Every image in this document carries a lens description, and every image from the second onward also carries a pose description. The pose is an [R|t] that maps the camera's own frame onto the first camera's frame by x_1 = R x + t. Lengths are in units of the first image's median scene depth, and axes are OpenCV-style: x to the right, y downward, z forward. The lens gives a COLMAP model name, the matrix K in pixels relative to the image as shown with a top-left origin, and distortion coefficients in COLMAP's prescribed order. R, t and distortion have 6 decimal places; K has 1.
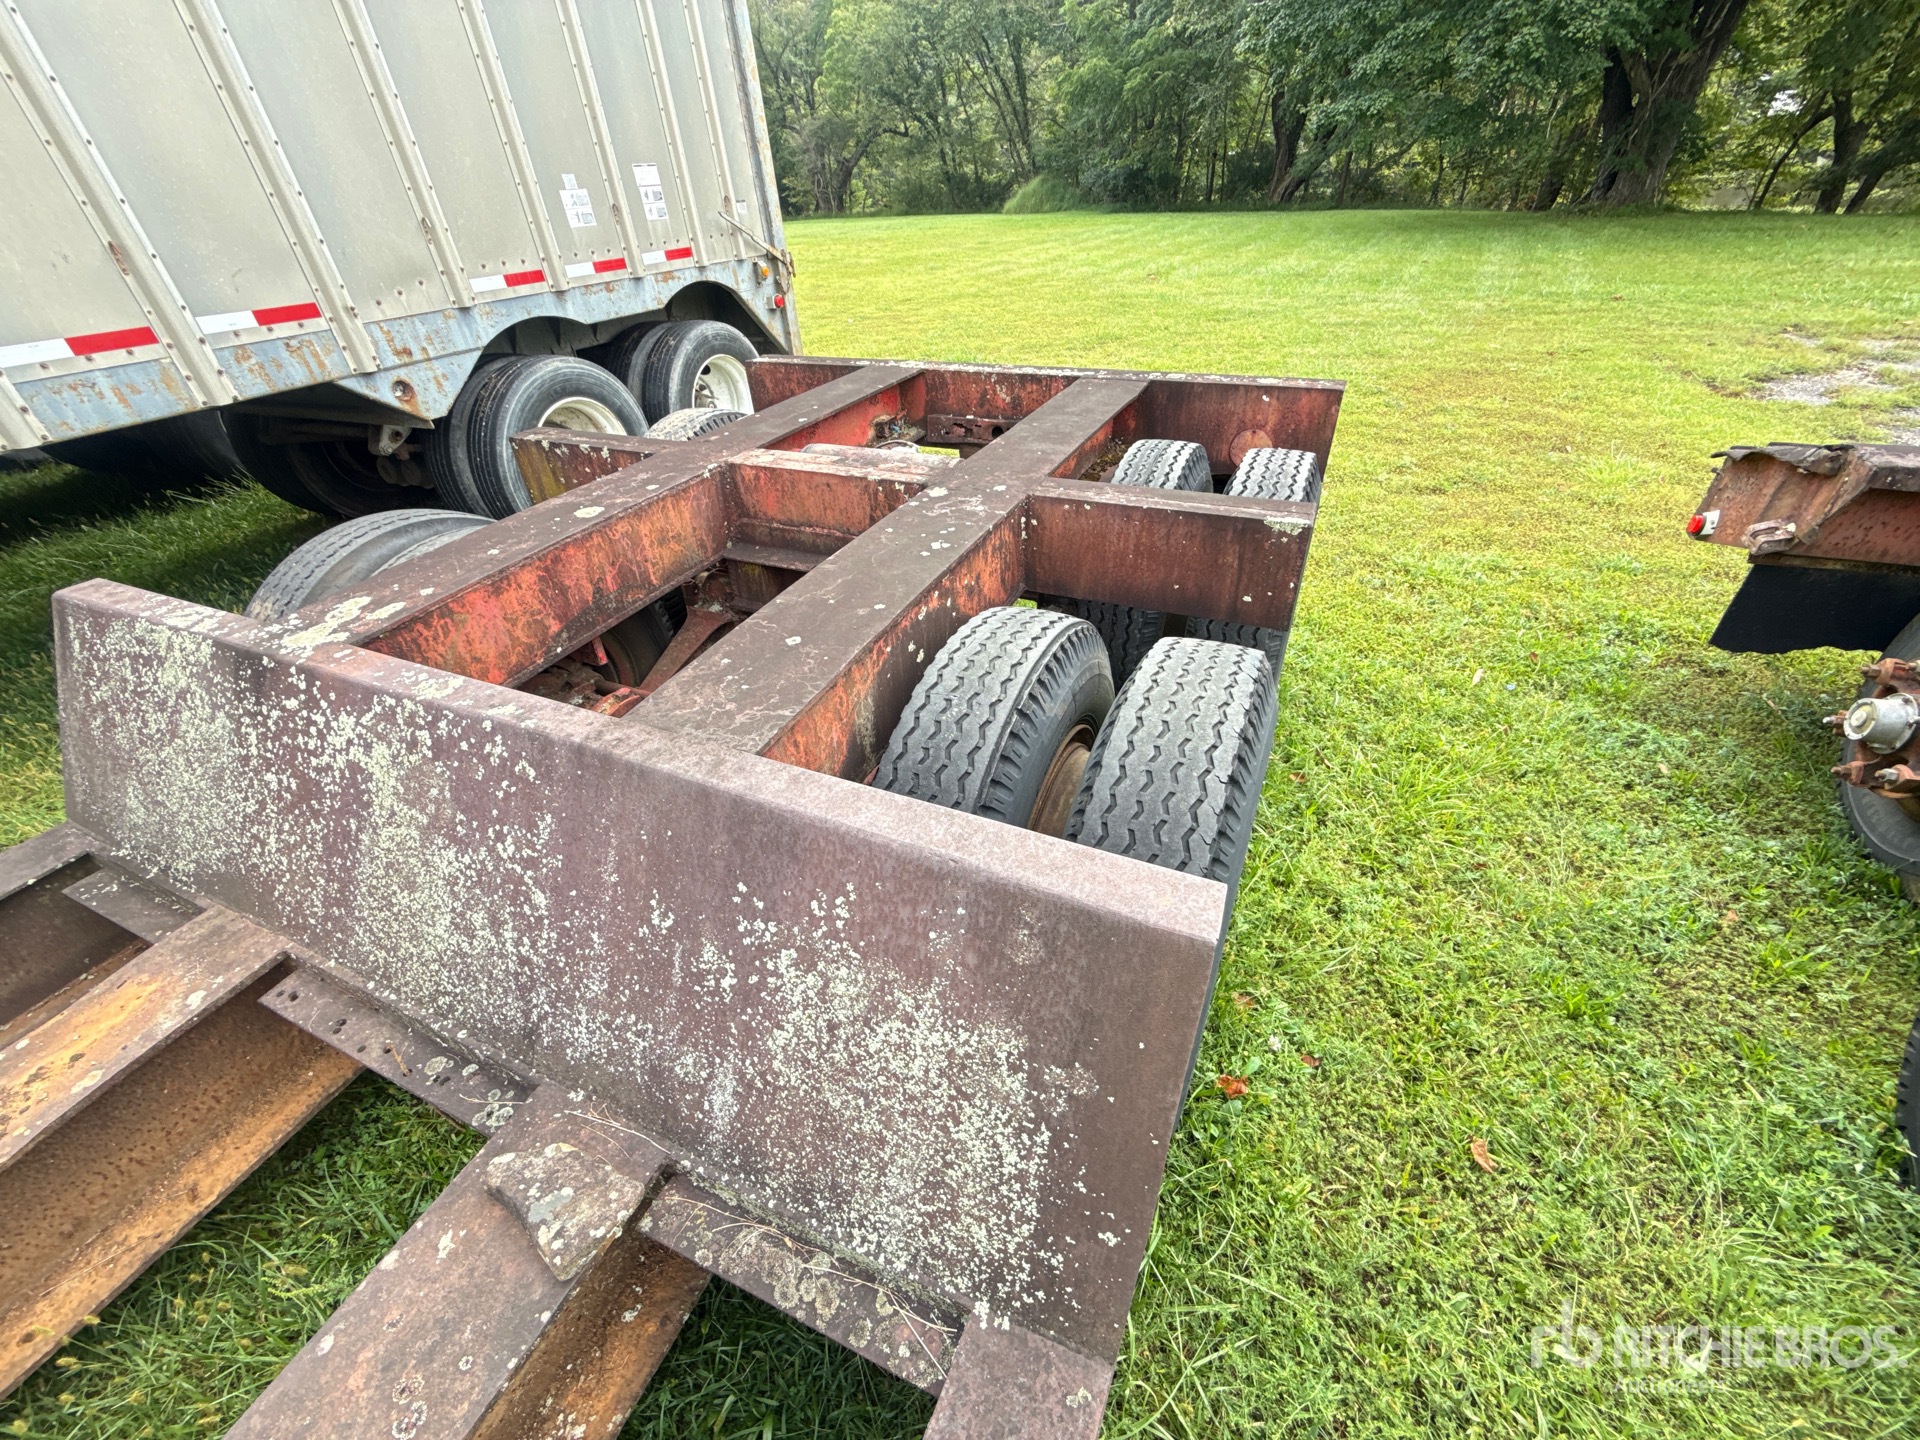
lens RADIAL K [[763.5, 0, 960.0], [0, 763.5, 720.0], [0, 0, 1]] dist [-0.000748, 0.000425]
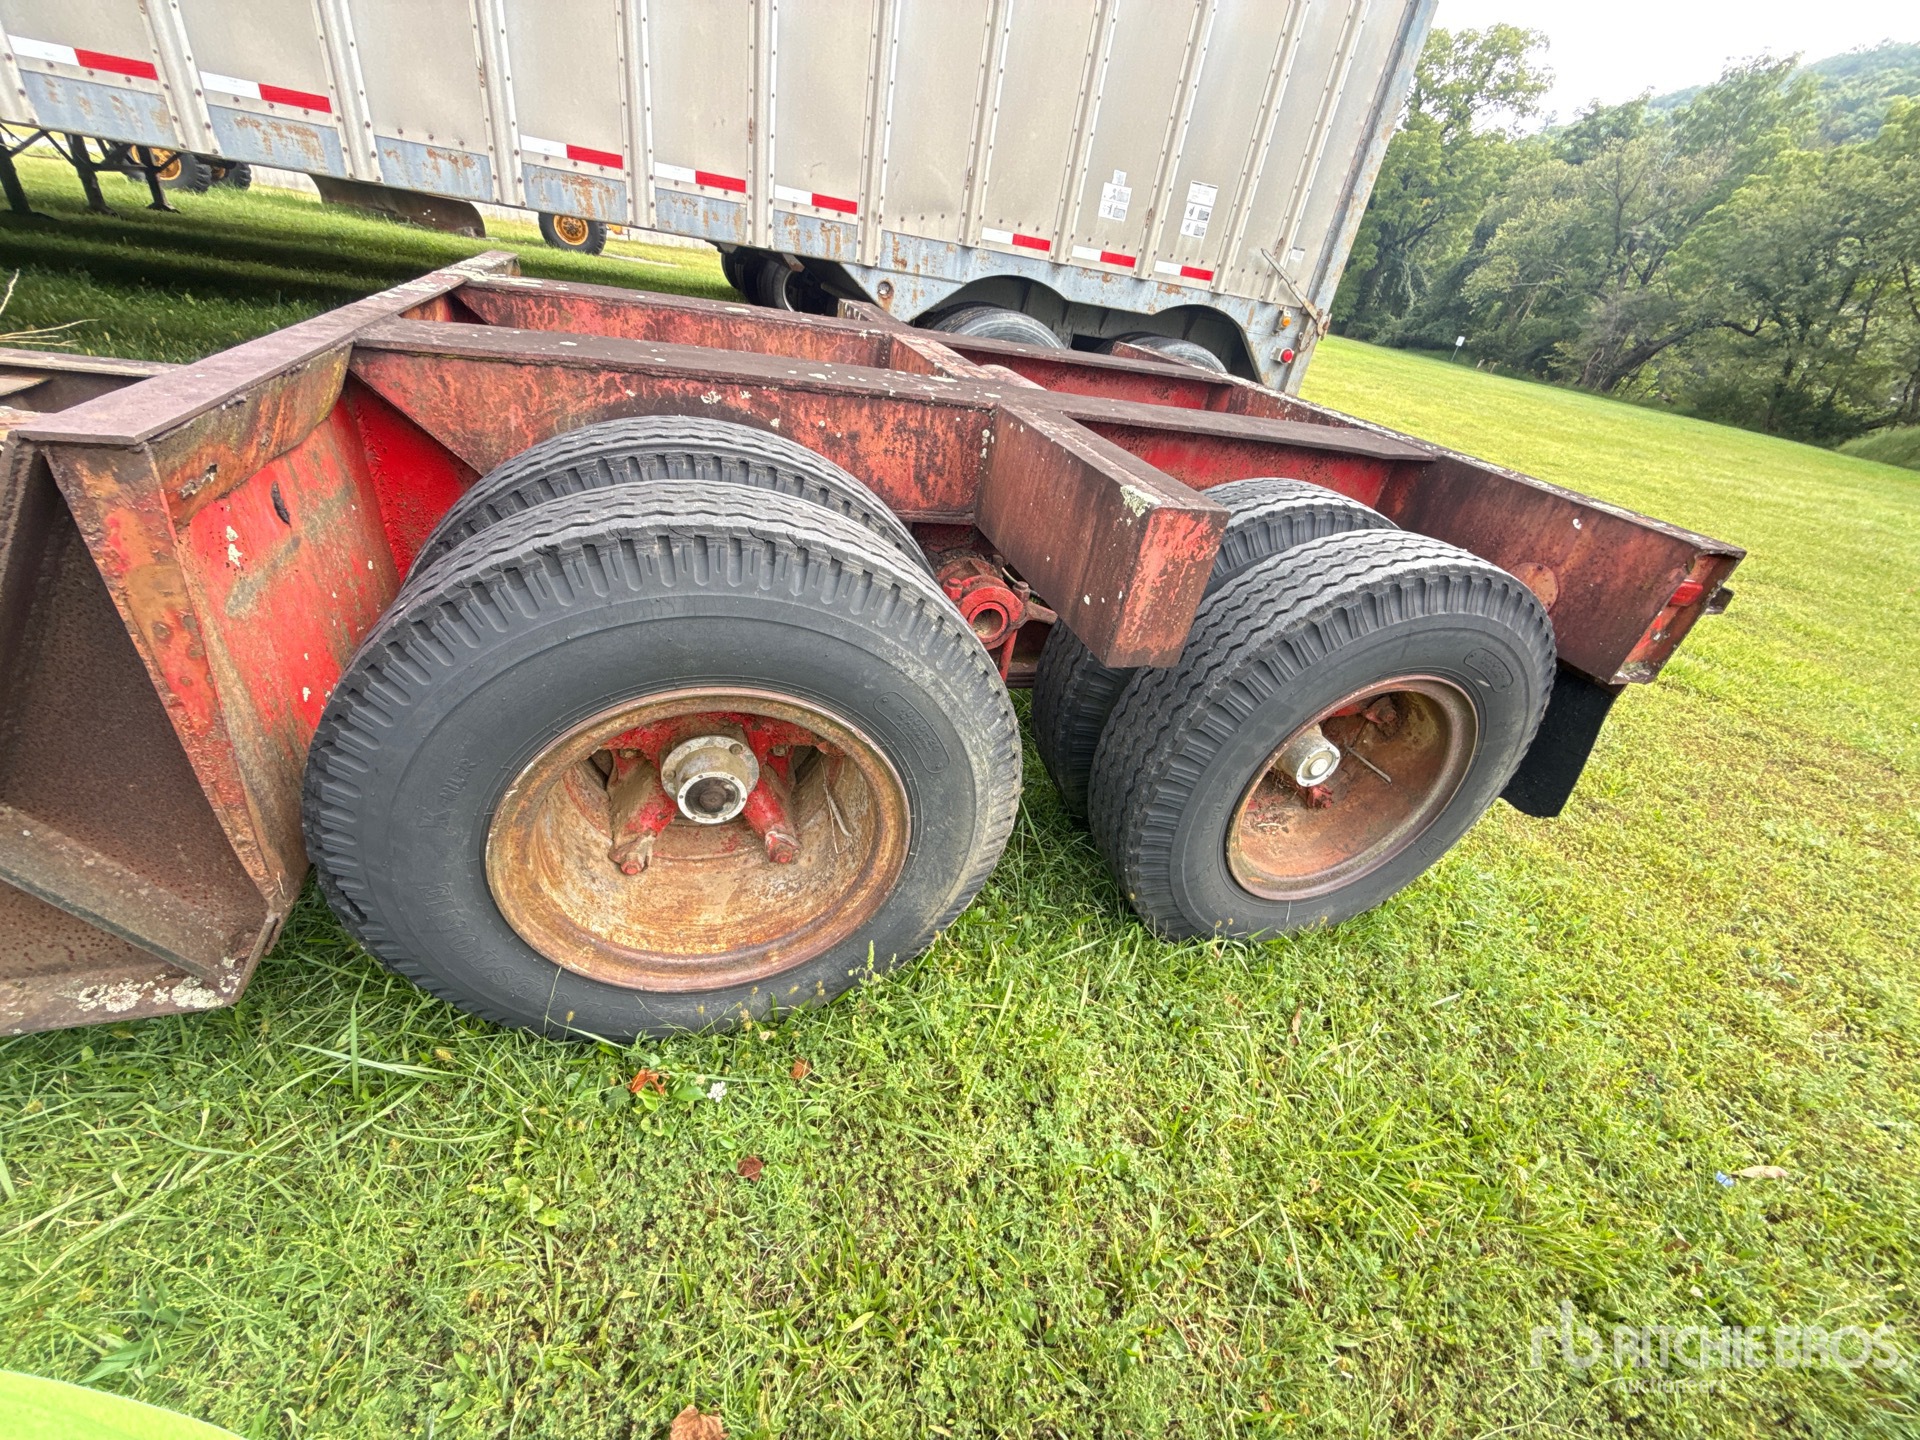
lens RADIAL K [[763.5, 0, 960.0], [0, 763.5, 720.0], [0, 0, 1]] dist [-0.000748, 0.000425]
pose [[0.662022, 0.520627, -0.539143, 0.303844], [-0.576747, 0.813272, 0.077144, -0.022869], [0.478633, 0.259878, 0.838674, 0.158133]]
